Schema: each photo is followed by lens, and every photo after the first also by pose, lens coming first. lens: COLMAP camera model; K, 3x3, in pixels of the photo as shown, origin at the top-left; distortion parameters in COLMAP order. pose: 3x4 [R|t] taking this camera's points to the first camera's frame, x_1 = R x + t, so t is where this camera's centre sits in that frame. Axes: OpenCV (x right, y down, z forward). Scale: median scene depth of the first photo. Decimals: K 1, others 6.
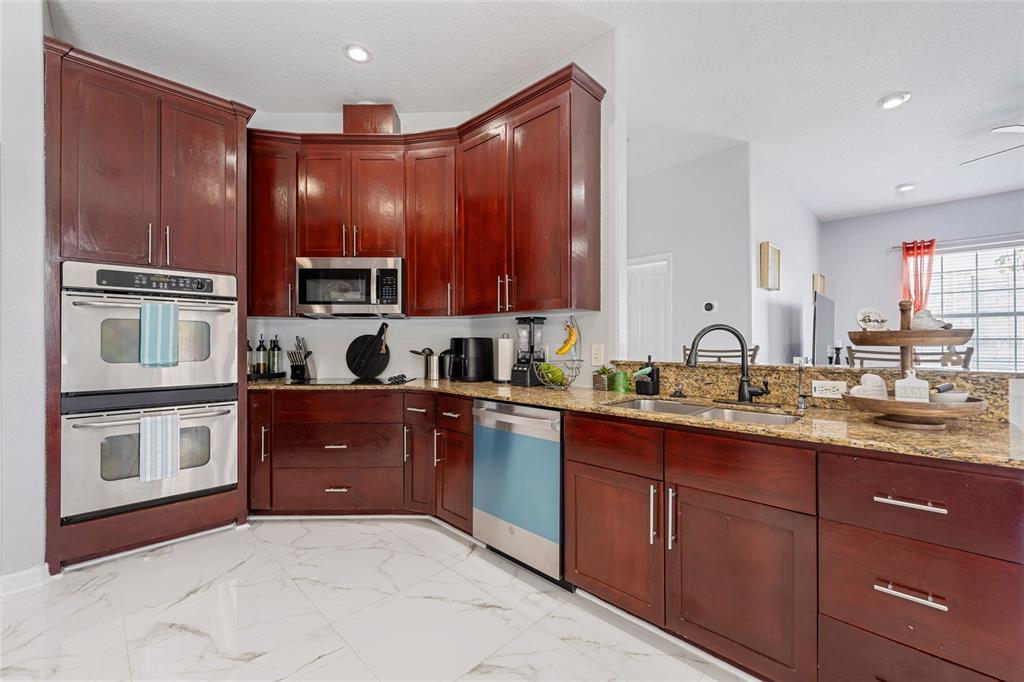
lens RADIAL K [[416.5, 0, 519.6], [0, 416.5, 339.7], [0, 0, 1]] dist [0.002069, -0.000278]
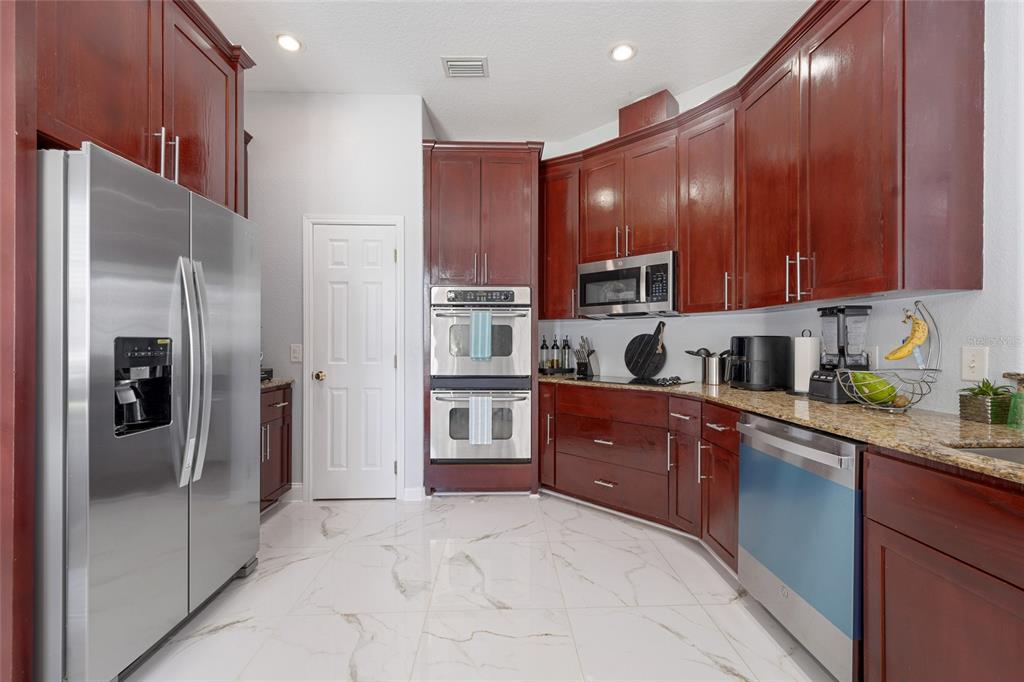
lens RADIAL K [[416.5, 0, 513.5], [0, 416.5, 341.7], [0, 0, 1]] dist [0.002069, -0.000278]
pose [[0.726757, 0.000271, -0.686894, 0.111955], [0.003825, 0.999983, 0.004442, 0.001025], [0.686884, -0.005856, 0.726744, 0.093778]]
